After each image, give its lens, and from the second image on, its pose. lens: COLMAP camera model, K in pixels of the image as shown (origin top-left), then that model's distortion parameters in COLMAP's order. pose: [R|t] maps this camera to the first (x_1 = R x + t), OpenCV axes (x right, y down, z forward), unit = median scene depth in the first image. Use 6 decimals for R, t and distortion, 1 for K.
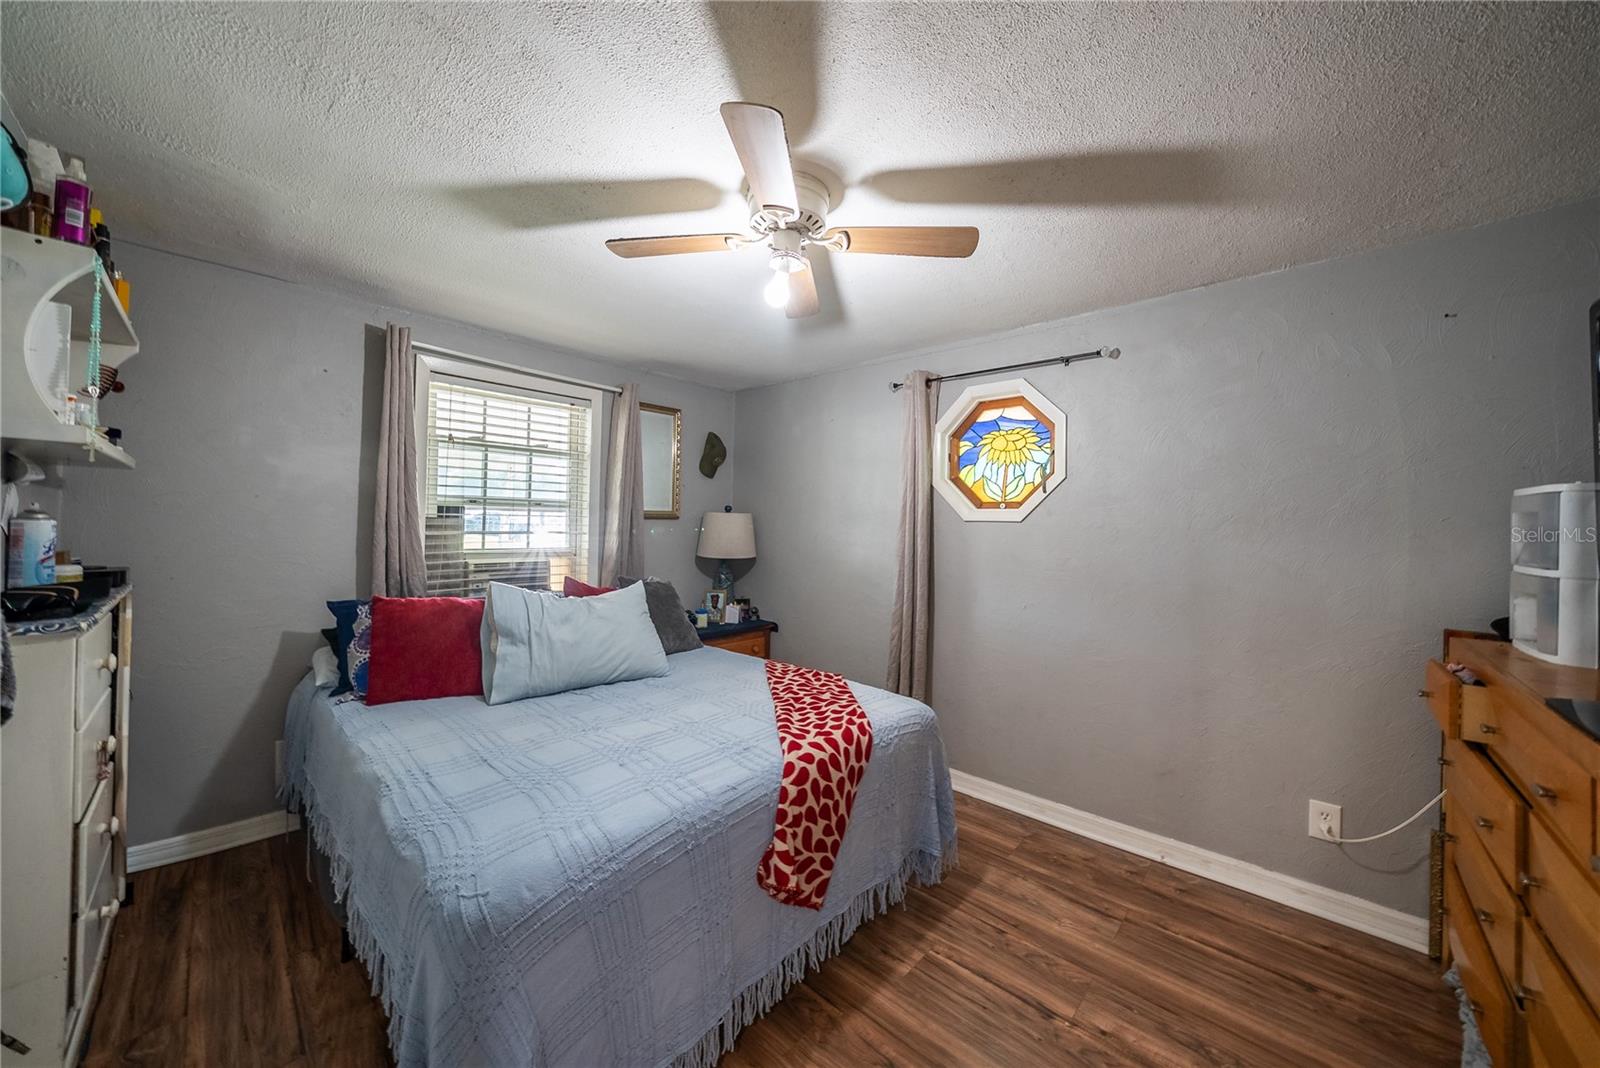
lens RADIAL K [[561.0, 0, 806.9], [0, 561.0, 524.7], [0, 0, 1]] dist [-0.029110, 0.004927]
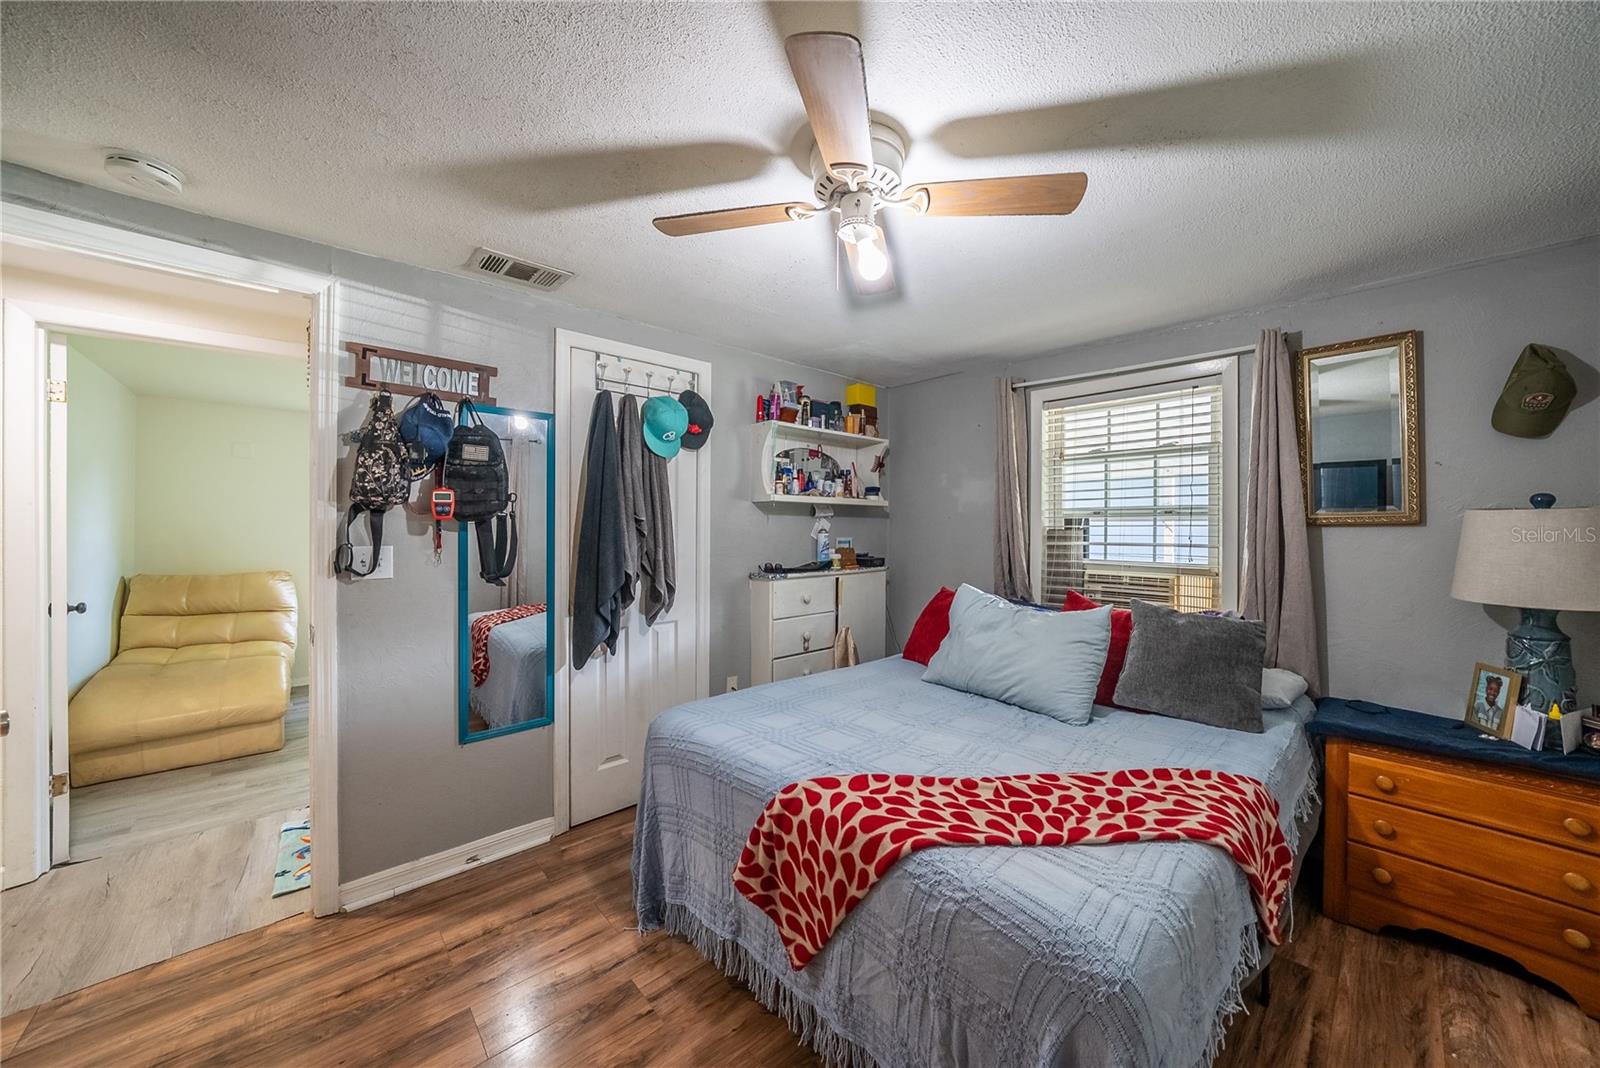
lens RADIAL K [[561.0, 0, 806.9], [0, 561.0, 524.7], [0, 0, 1]] dist [-0.029110, 0.004927]
pose [[-0.090963, -0.025065, -0.995539, 0.701373], [-0.002685, 0.999686, -0.024924, 0.009537], [0.995851, 0.000406, -0.091001, 0.849195]]
